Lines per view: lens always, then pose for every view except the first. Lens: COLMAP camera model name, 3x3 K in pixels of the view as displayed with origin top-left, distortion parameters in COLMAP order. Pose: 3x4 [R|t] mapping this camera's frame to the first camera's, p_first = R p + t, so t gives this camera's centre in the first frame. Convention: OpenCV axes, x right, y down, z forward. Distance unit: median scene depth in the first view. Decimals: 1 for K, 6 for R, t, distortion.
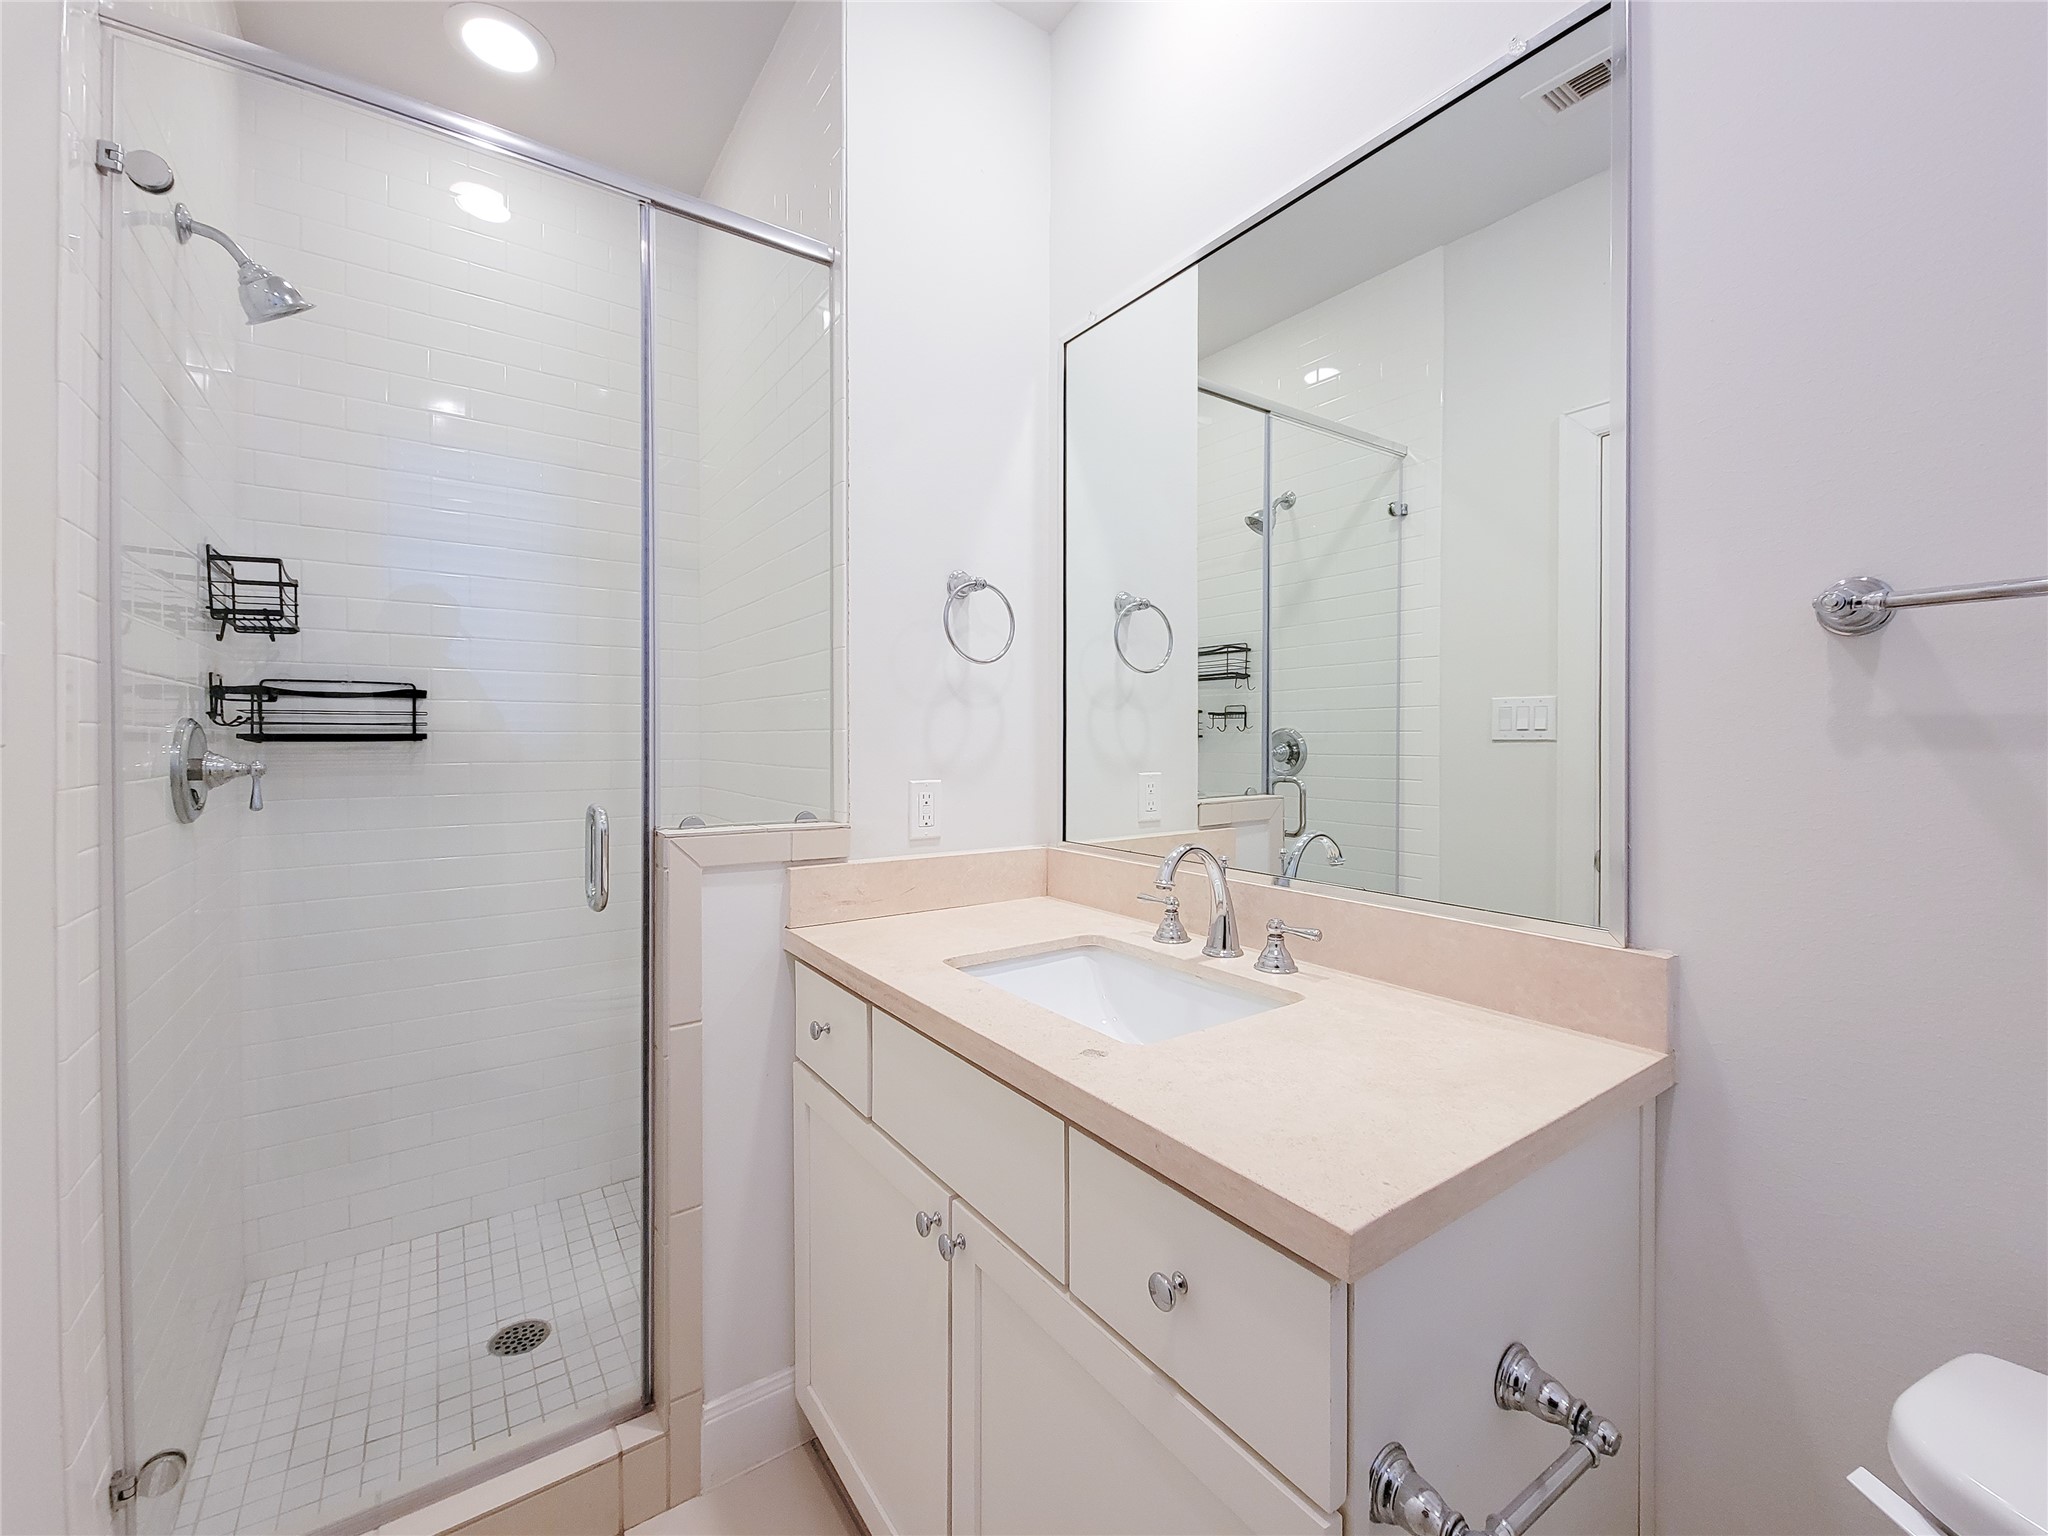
lens RADIAL K [[853.1, 0, 973.6], [0, 853.1, 735.8], [0, 0, 1]] dist [0.008423, -0.003450]
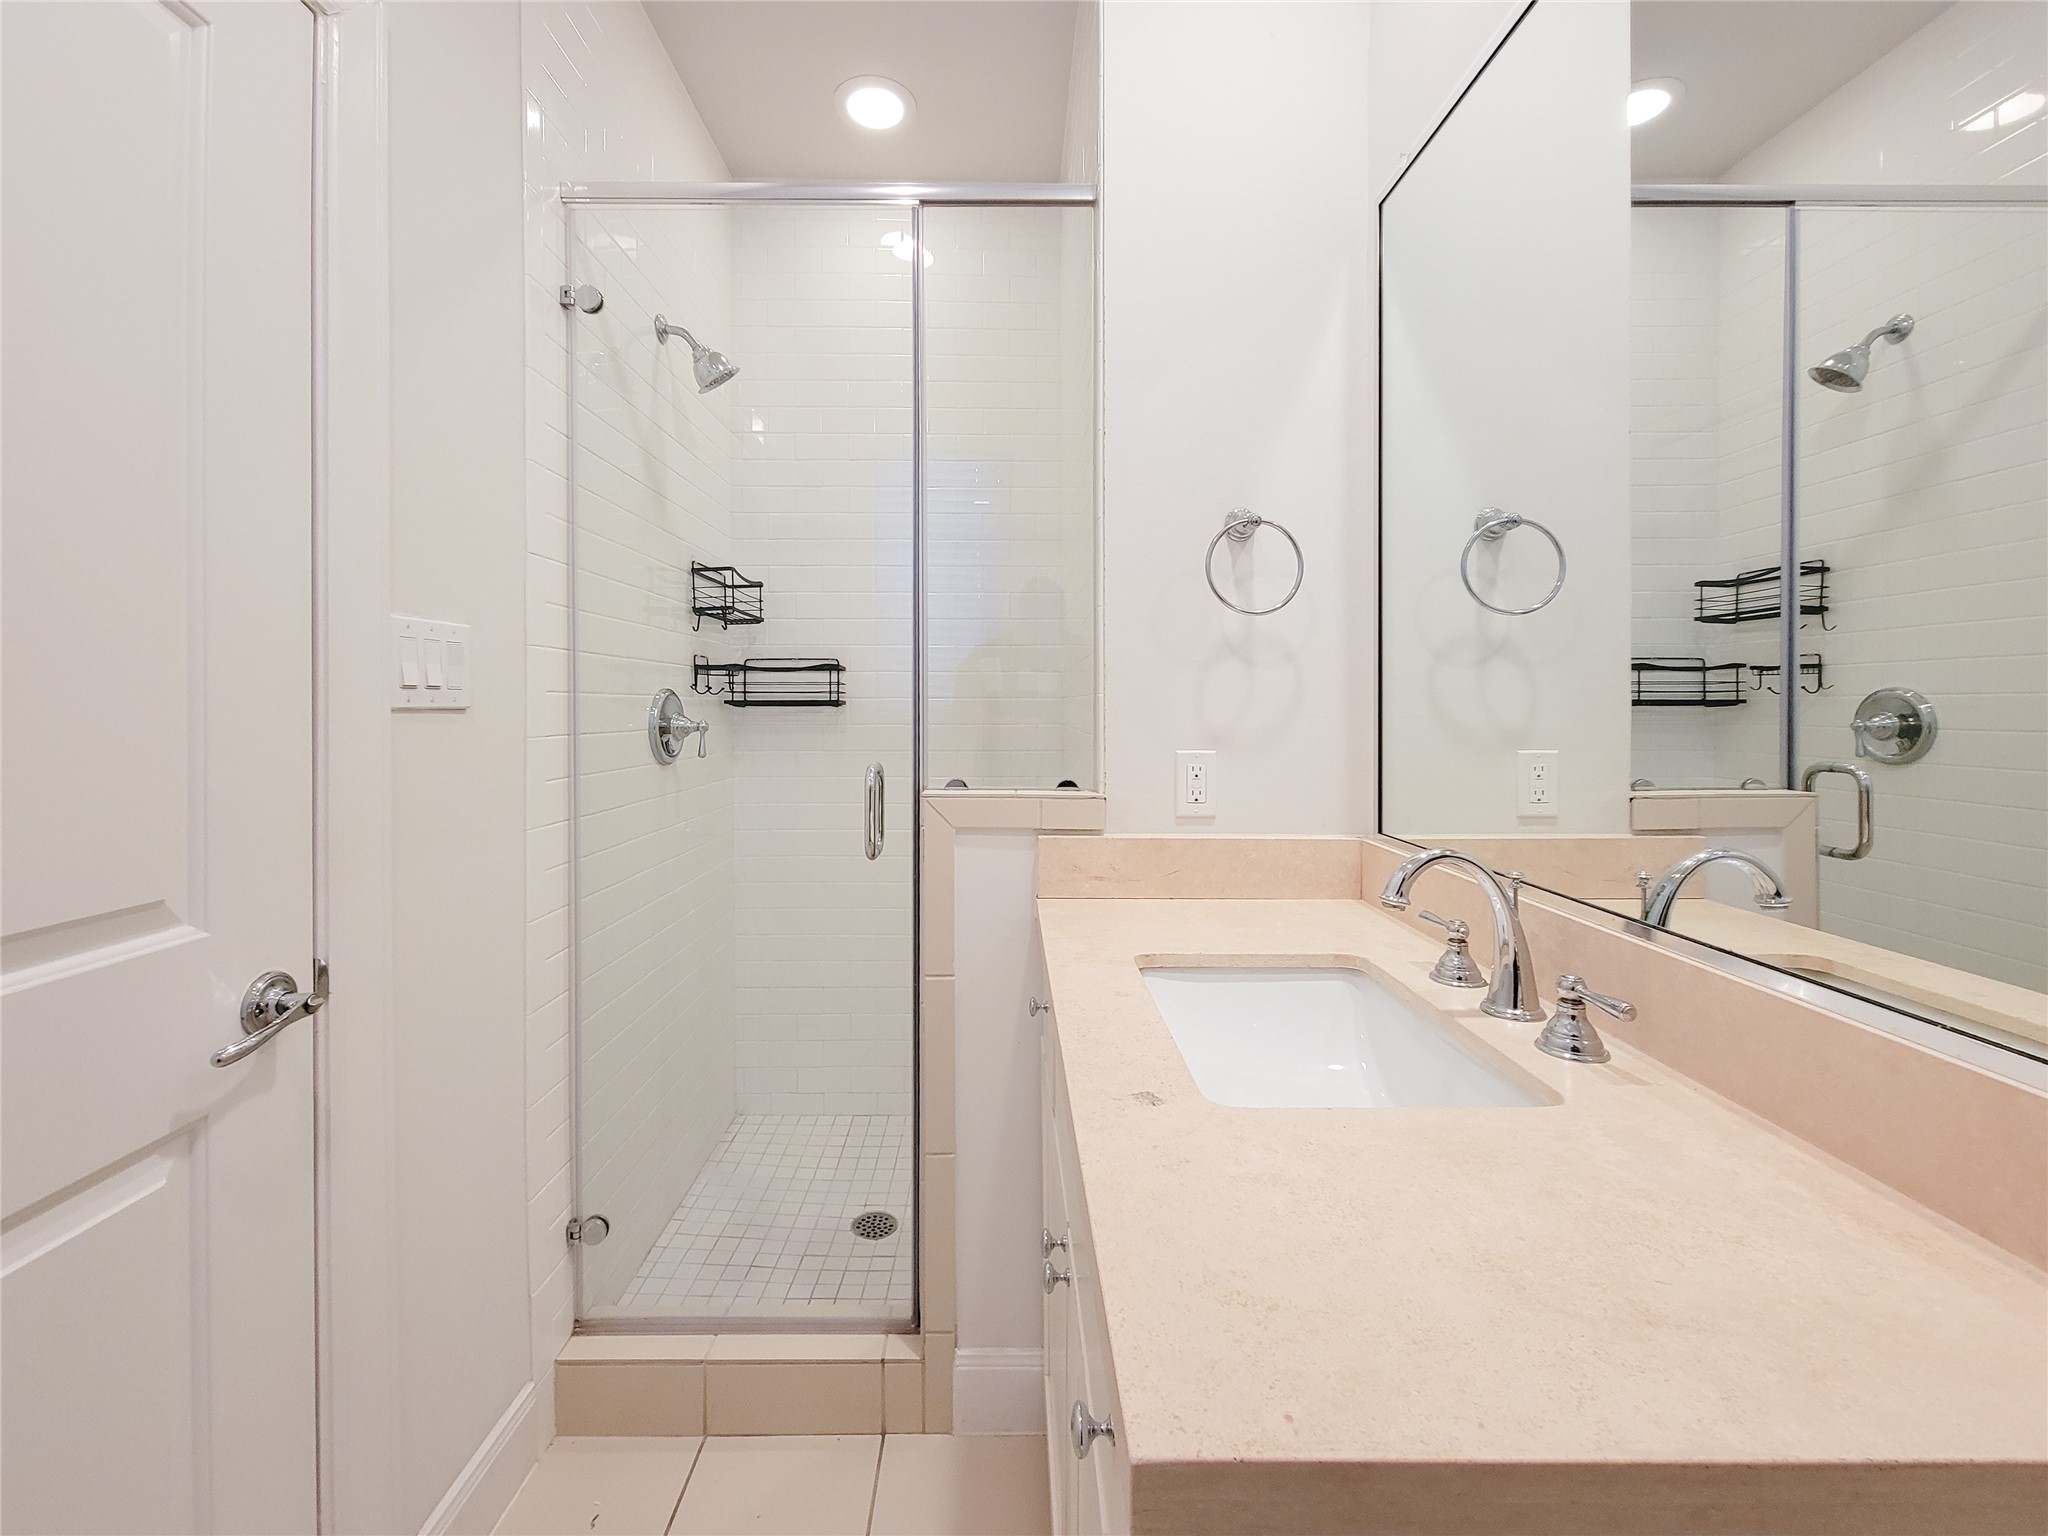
lens RADIAL K [[853.1, 0, 998.6], [0, 853.1, 703.1], [0, 0, 1]] dist [0.008423, -0.003450]
pose [[0.828253, -0.000869, -0.560354, 0.269532], [0.000595, 1.000000, -0.000671, 0.003422], [0.560355, 0.000222, 0.828253, 0.153673]]
